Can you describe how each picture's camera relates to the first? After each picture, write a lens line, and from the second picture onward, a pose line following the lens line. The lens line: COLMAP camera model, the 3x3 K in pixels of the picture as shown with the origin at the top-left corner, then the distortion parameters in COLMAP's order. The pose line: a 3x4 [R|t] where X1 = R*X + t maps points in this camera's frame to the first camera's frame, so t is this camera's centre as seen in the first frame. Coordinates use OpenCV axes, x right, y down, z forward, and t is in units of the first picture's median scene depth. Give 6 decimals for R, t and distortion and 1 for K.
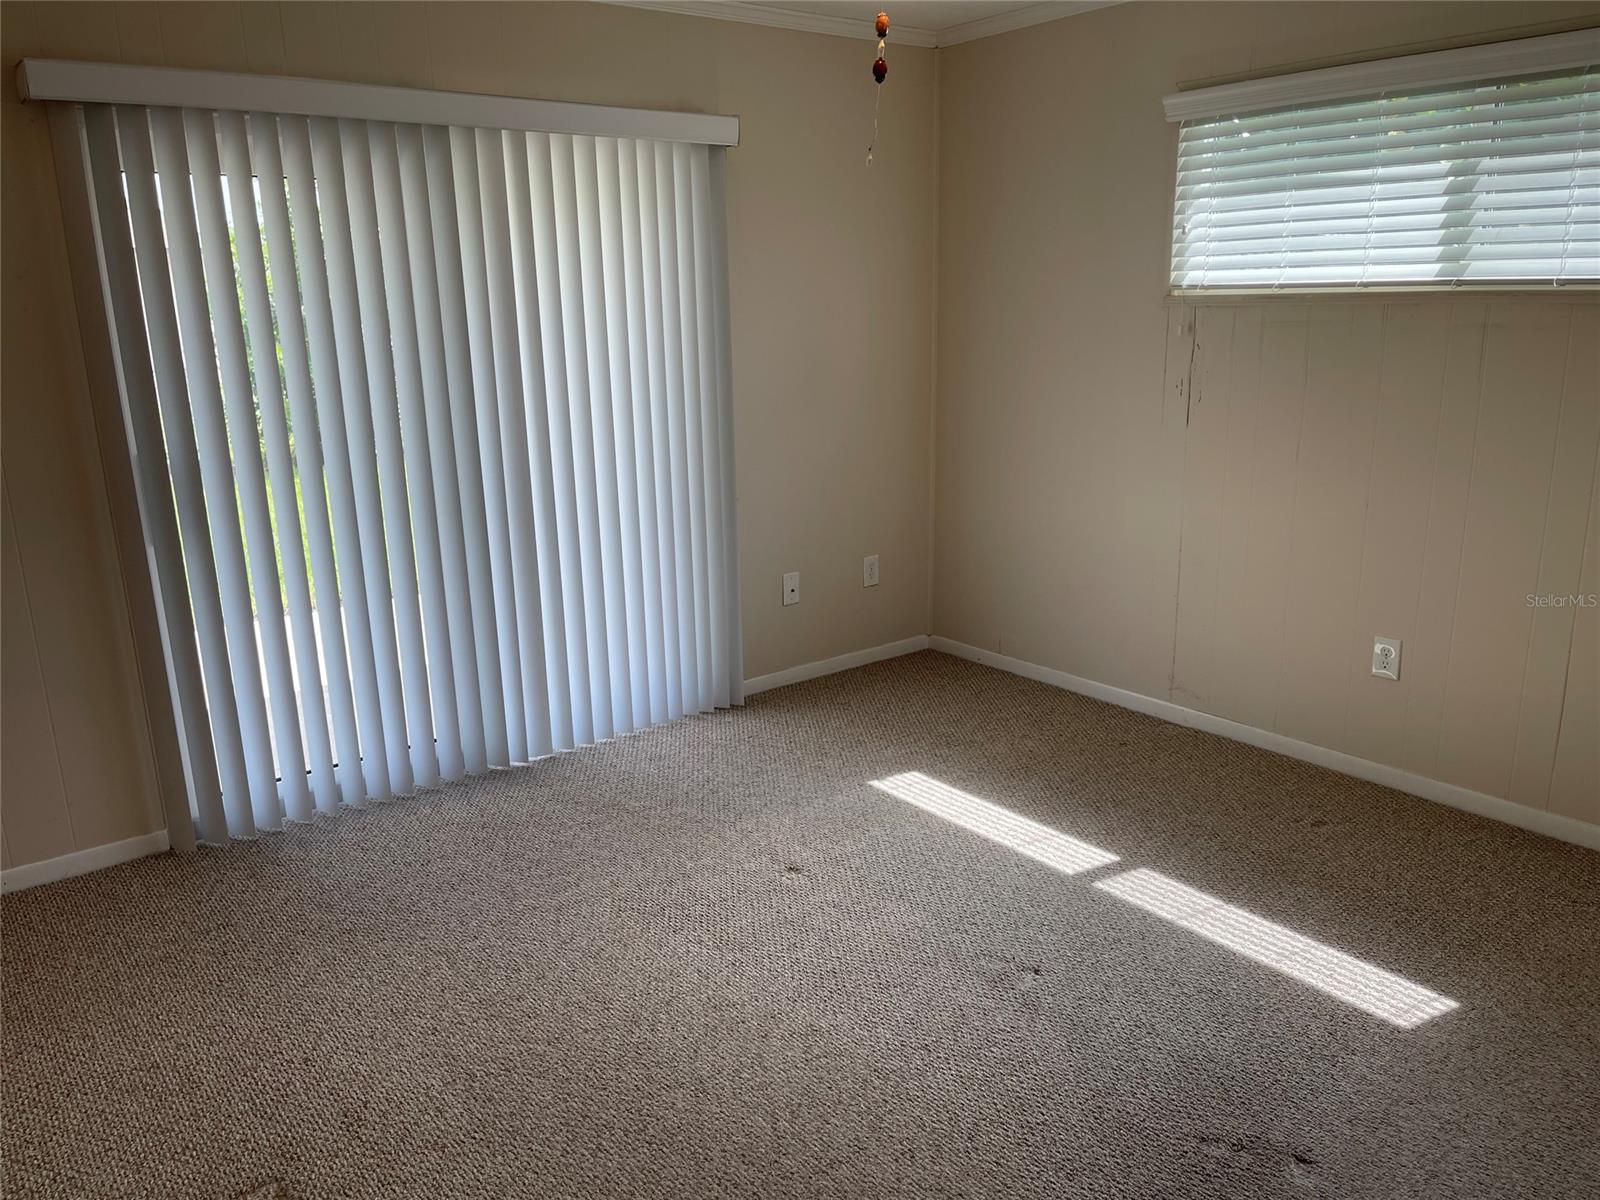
lens RADIAL K [[1210.7, 0, 805.2], [0, 1210.7, 596.4], [0, 0, 1]] dist [0.064719, -0.072662]
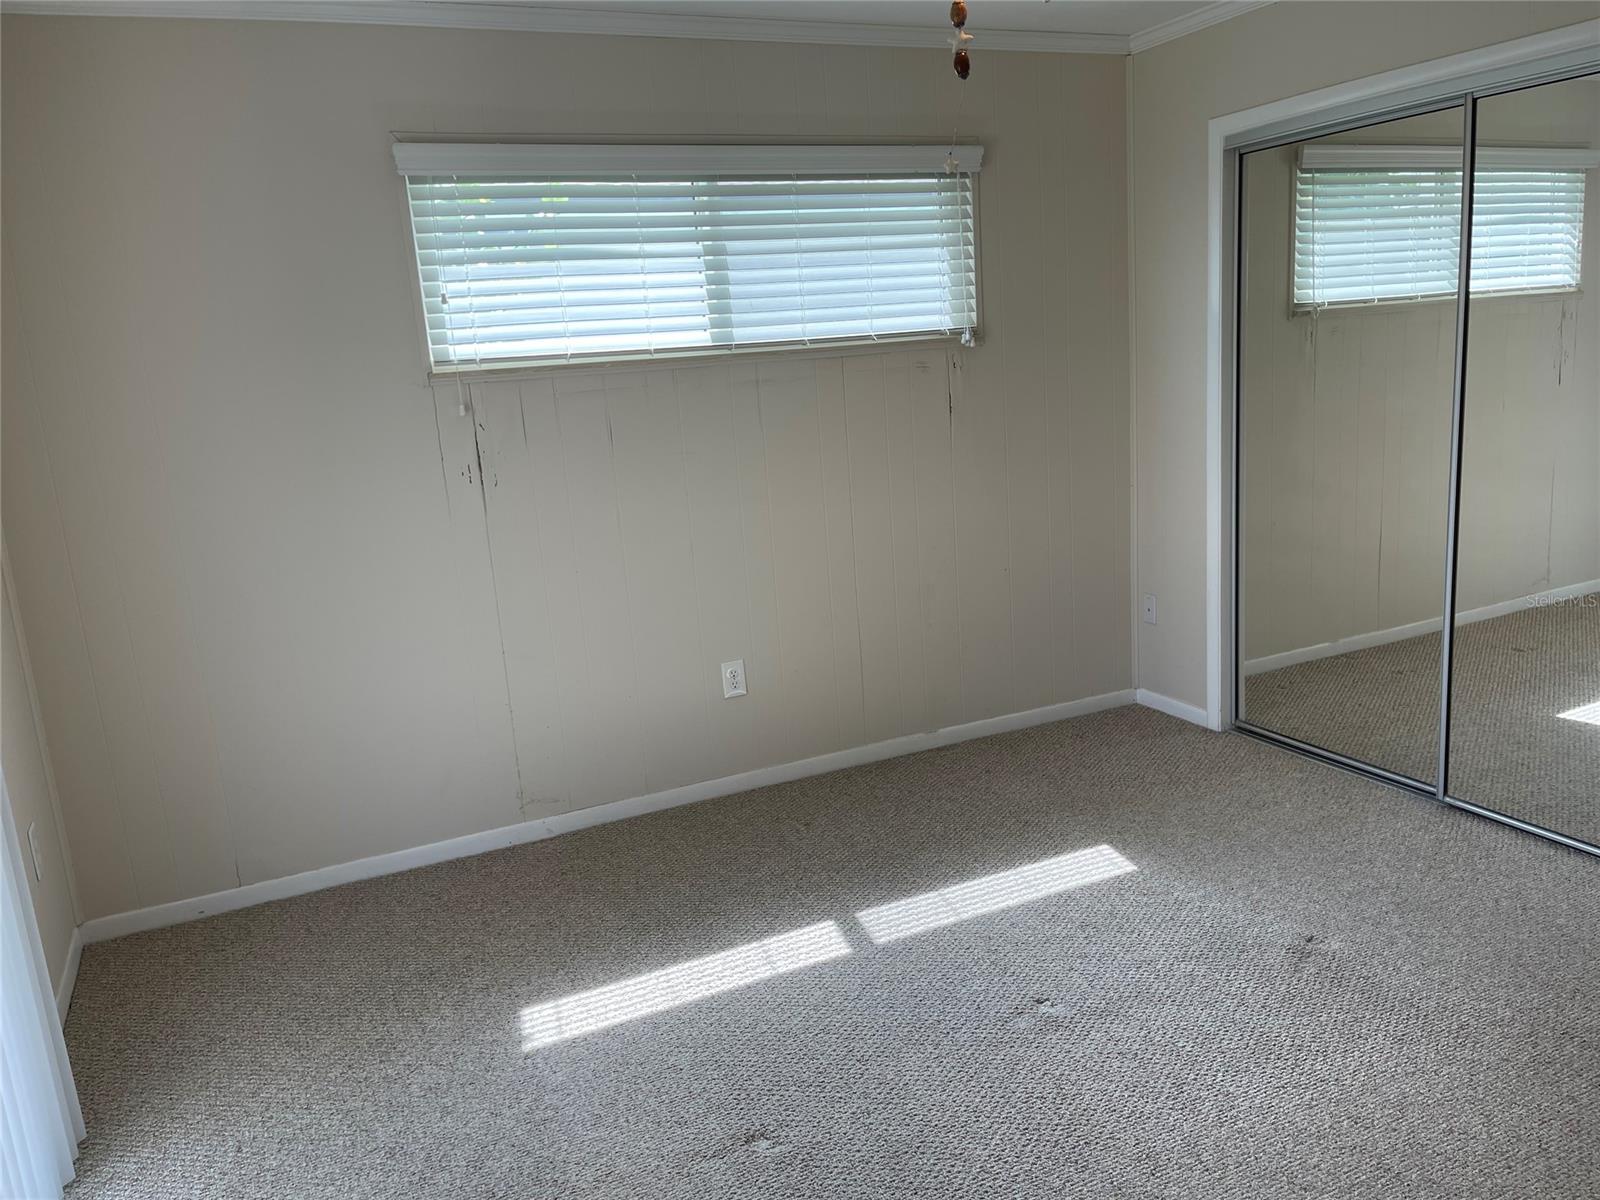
lens RADIAL K [[1210.7, 0, 807.0], [0, 1210.7, 605.4], [0, 0, 1]] dist [0.064719, -0.072662]
pose [[0.227356, -0.203142, 0.952388, -0.556313], [0.297079, 0.945848, 0.130828, -0.139472], [-0.927391, 0.253190, 0.275393, 0.621806]]
